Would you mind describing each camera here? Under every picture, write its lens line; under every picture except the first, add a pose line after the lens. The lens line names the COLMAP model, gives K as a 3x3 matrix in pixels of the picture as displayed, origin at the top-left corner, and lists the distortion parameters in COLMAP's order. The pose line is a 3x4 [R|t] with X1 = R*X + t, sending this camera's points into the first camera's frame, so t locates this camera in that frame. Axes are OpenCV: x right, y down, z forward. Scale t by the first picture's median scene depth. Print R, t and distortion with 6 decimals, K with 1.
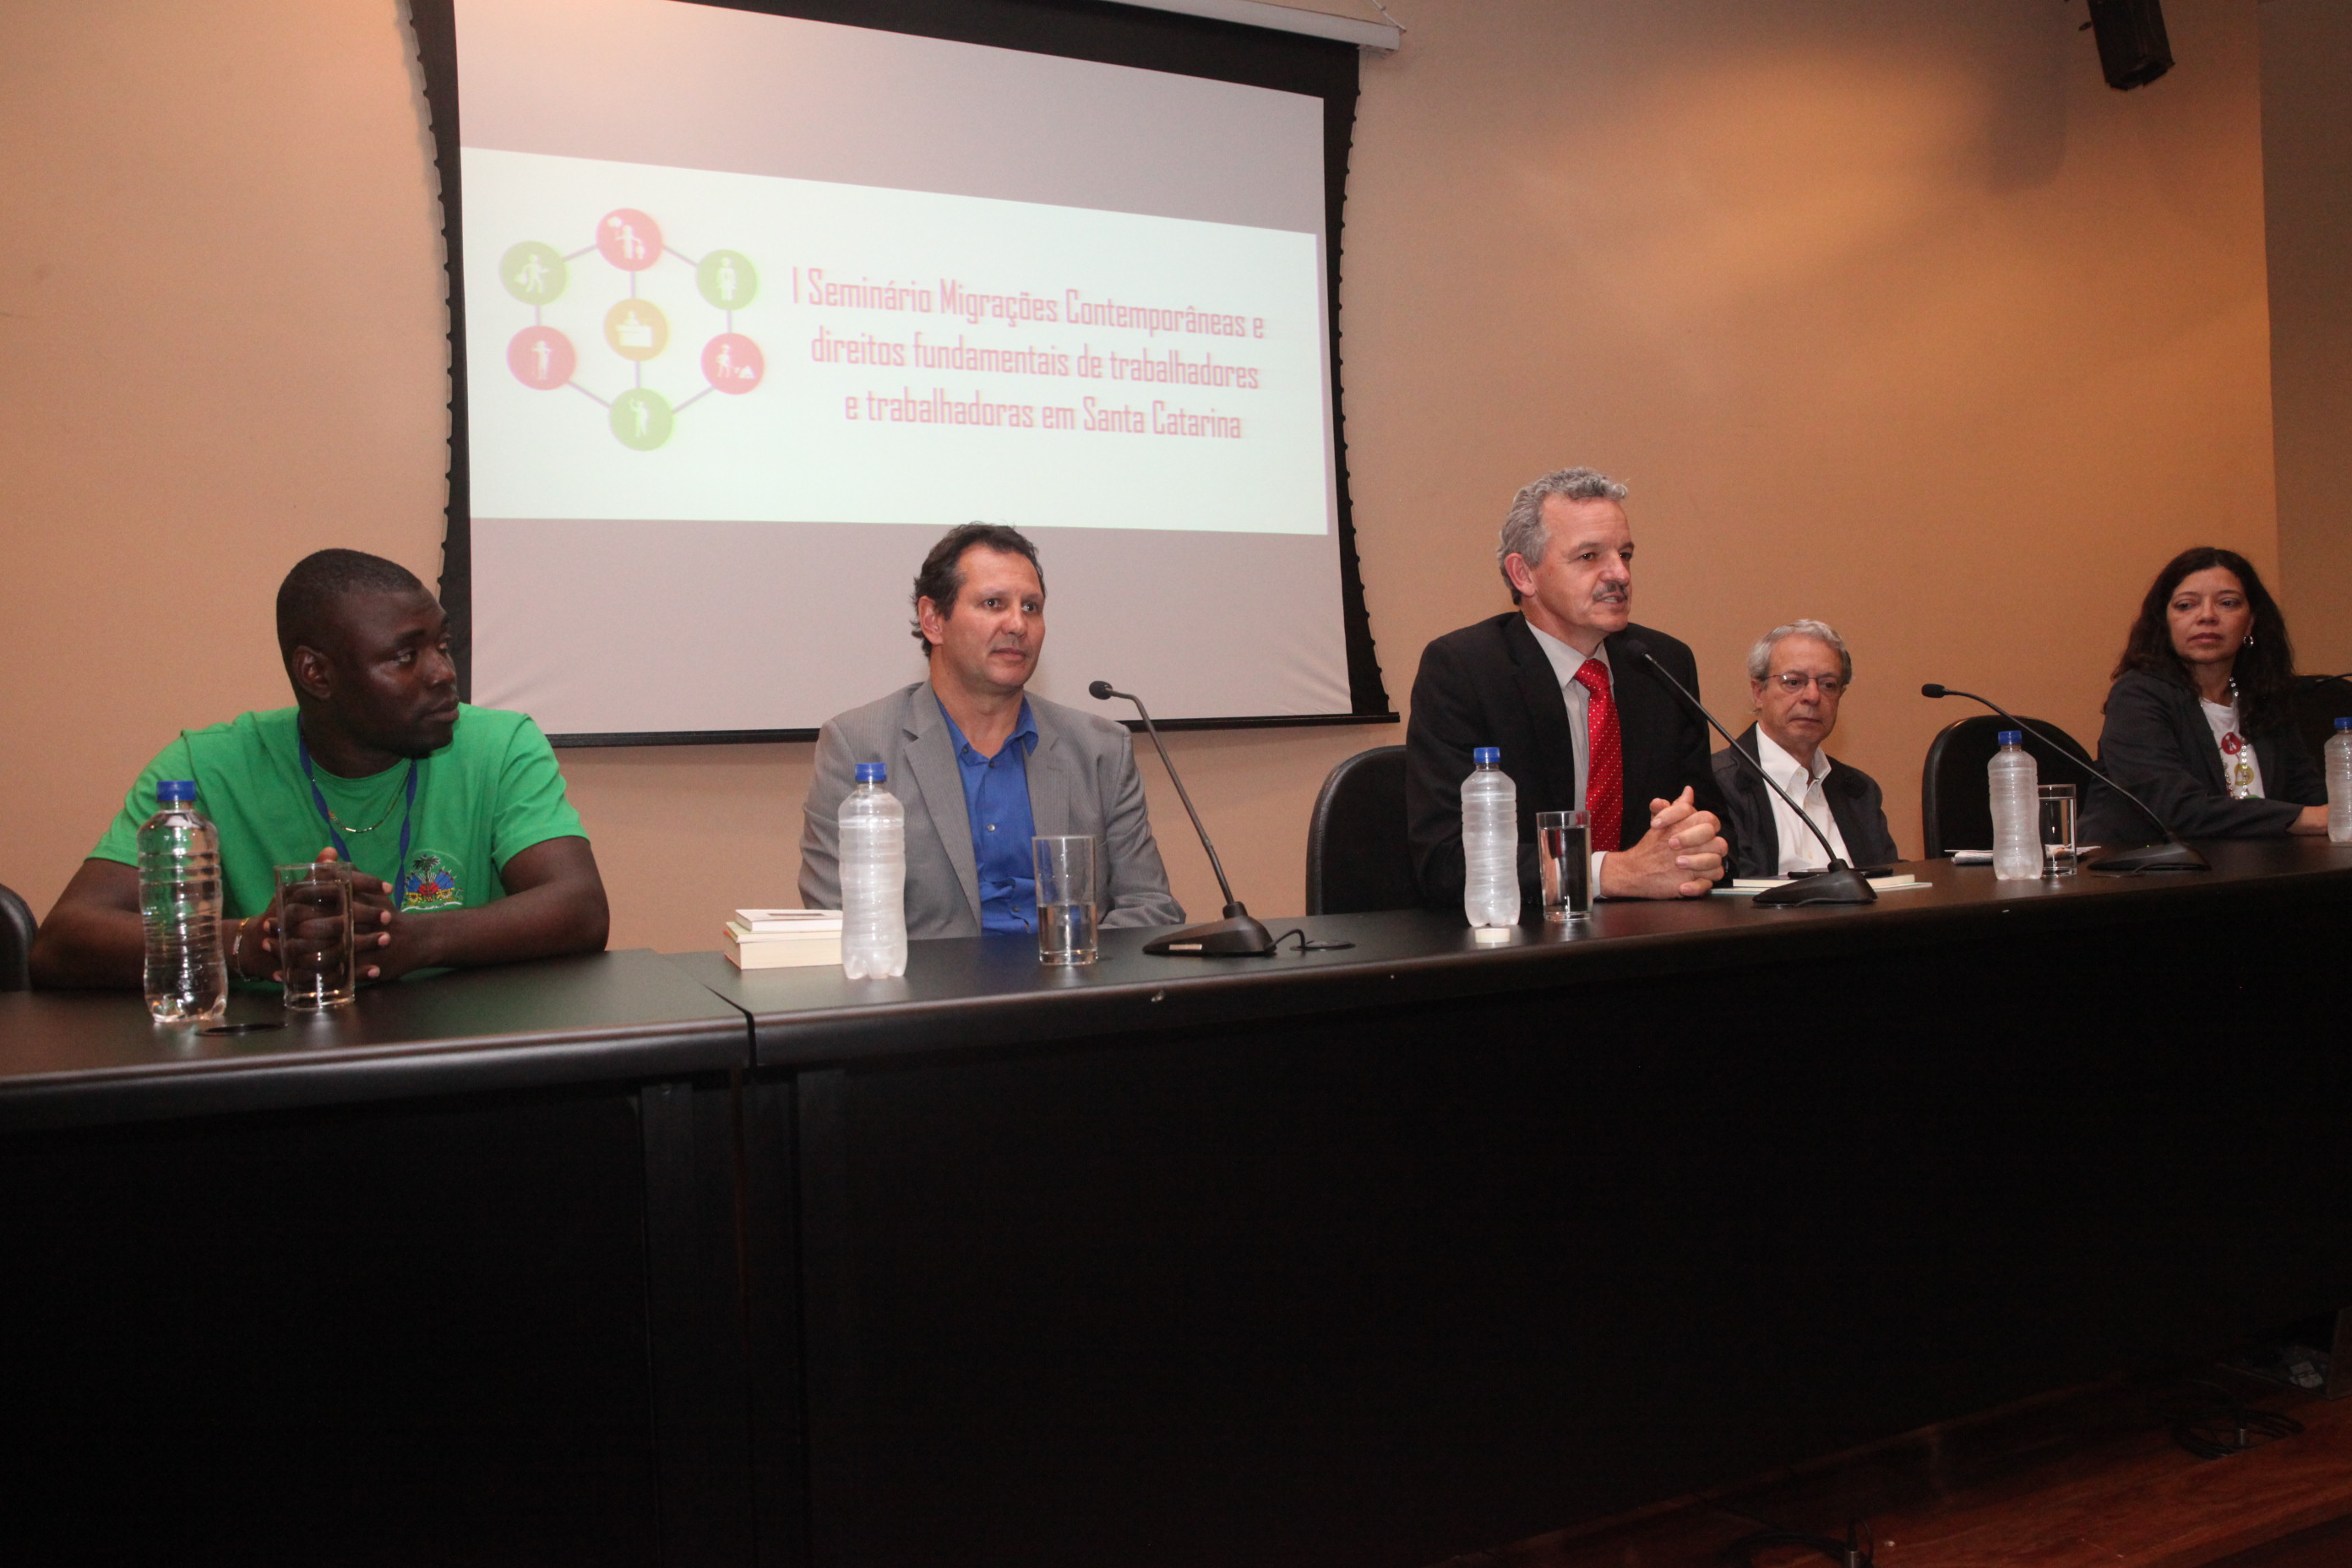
lens RADIAL K [[1740.5, 0, 1176.0], [0, 1740.5, 784.0], [0, 0, 1]] dist [-0.080655, 0.000444]
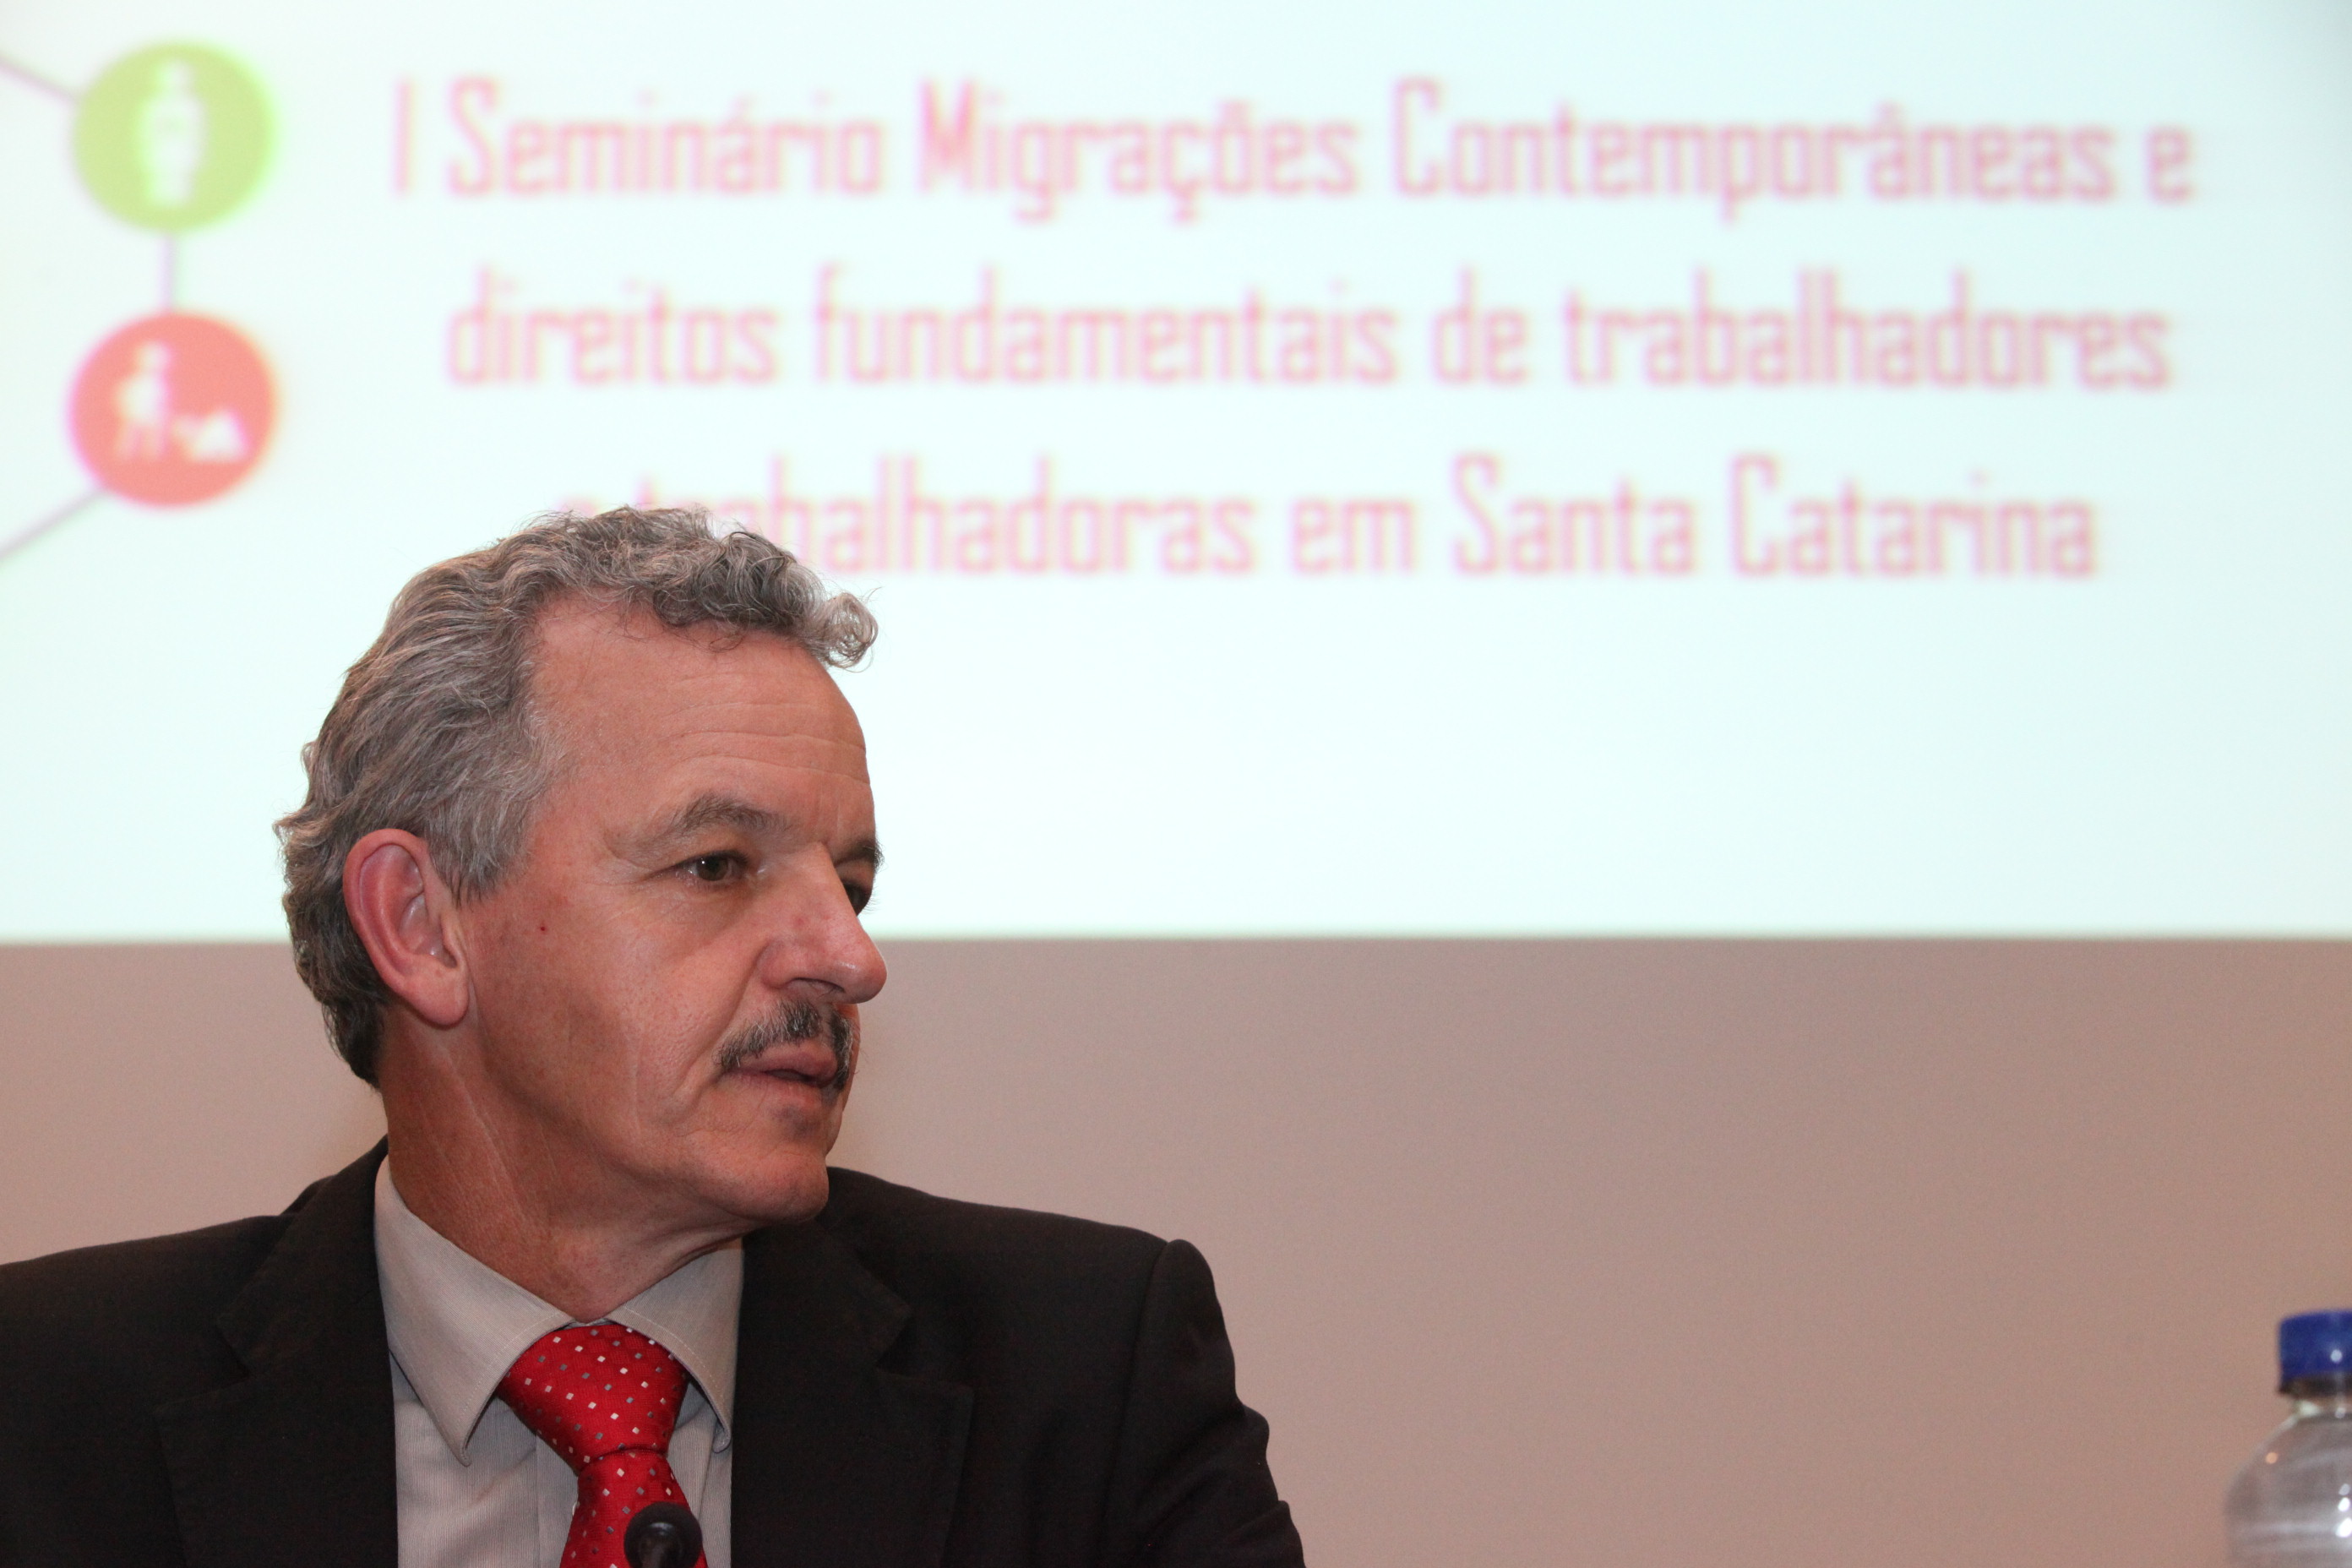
lens RADIAL K [[5596.2, 0, 1176.0], [0, 5596.2, 784.0], [0, 0, 1]] dist [-0.200815, 0.675475]
pose [[0.921641, -0.045156, -0.385408, 0.250469], [-0.029128, 0.982354, -0.184750, -0.009341], [0.386950, 0.181499, 0.904062, 0.204029]]
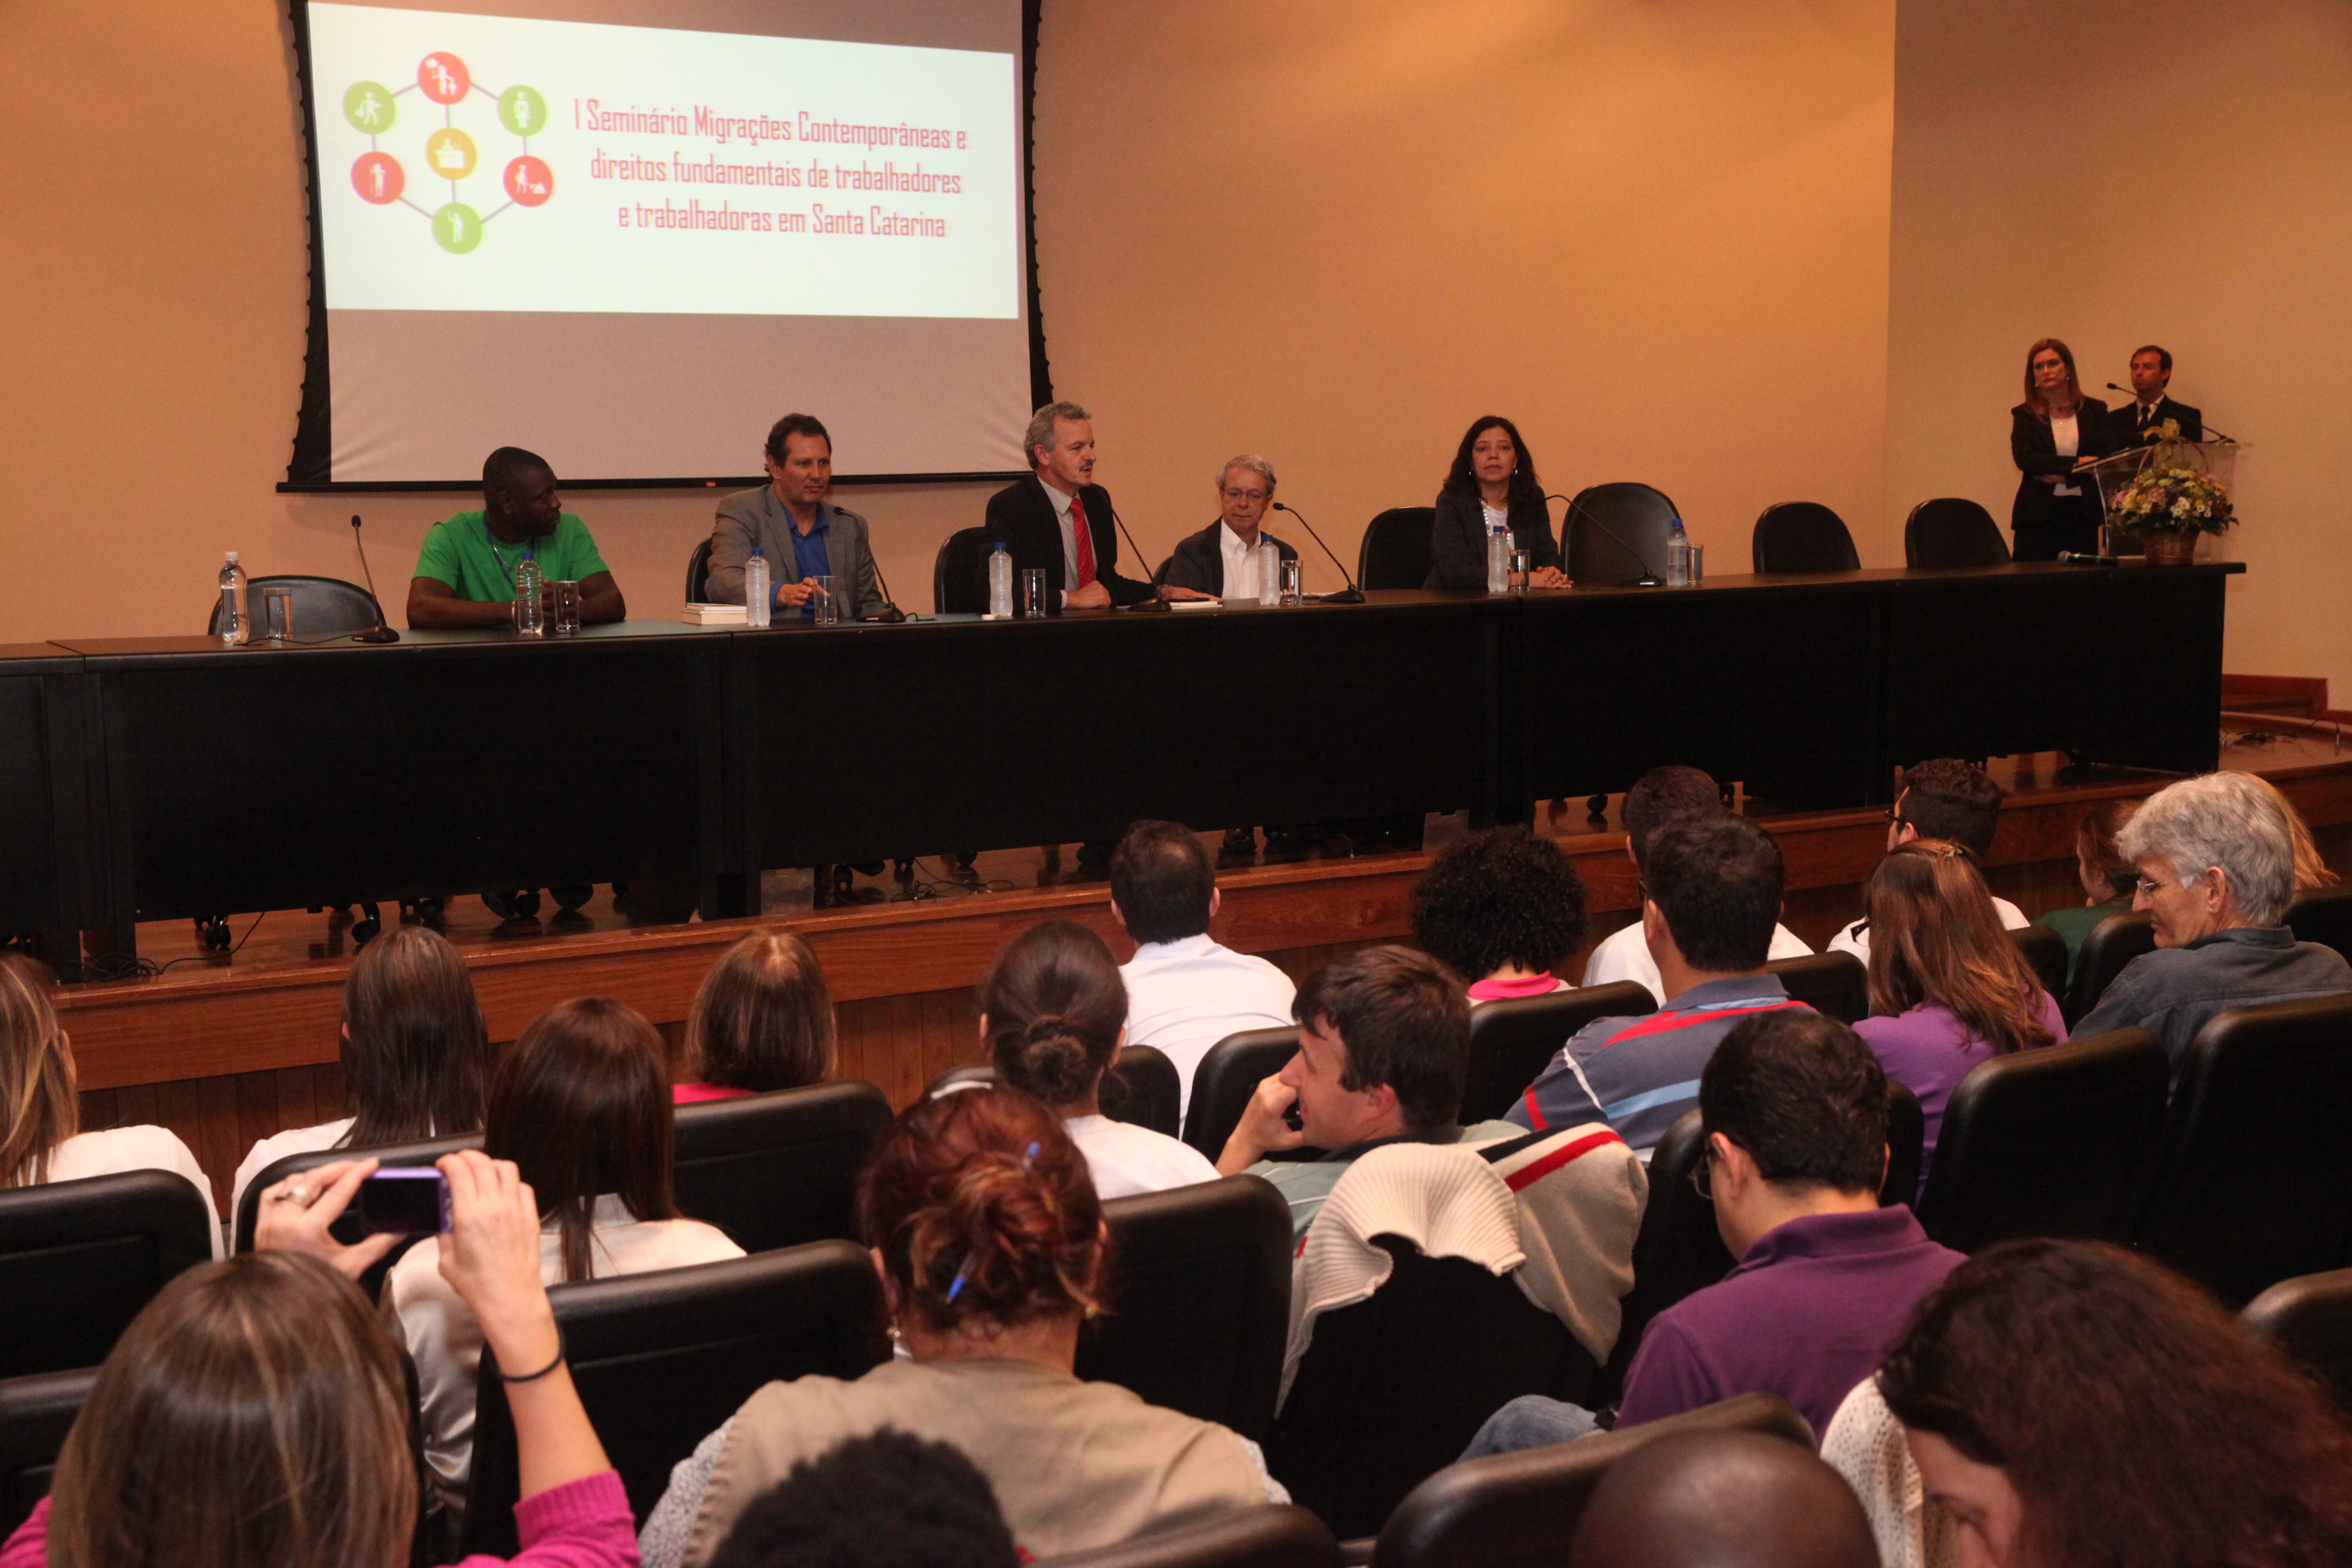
lens RADIAL K [[2690.7, 0, 1176.0], [0, 2690.7, 784.0], [0, 0, 1]] dist [0.027456, 0.057809]
pose [[0.994171, 0.009070, 0.107429, -0.000191], [-0.020647, 0.994028, 0.107150, -0.030100], [-0.105816, -0.108744, 0.988422, -0.947315]]
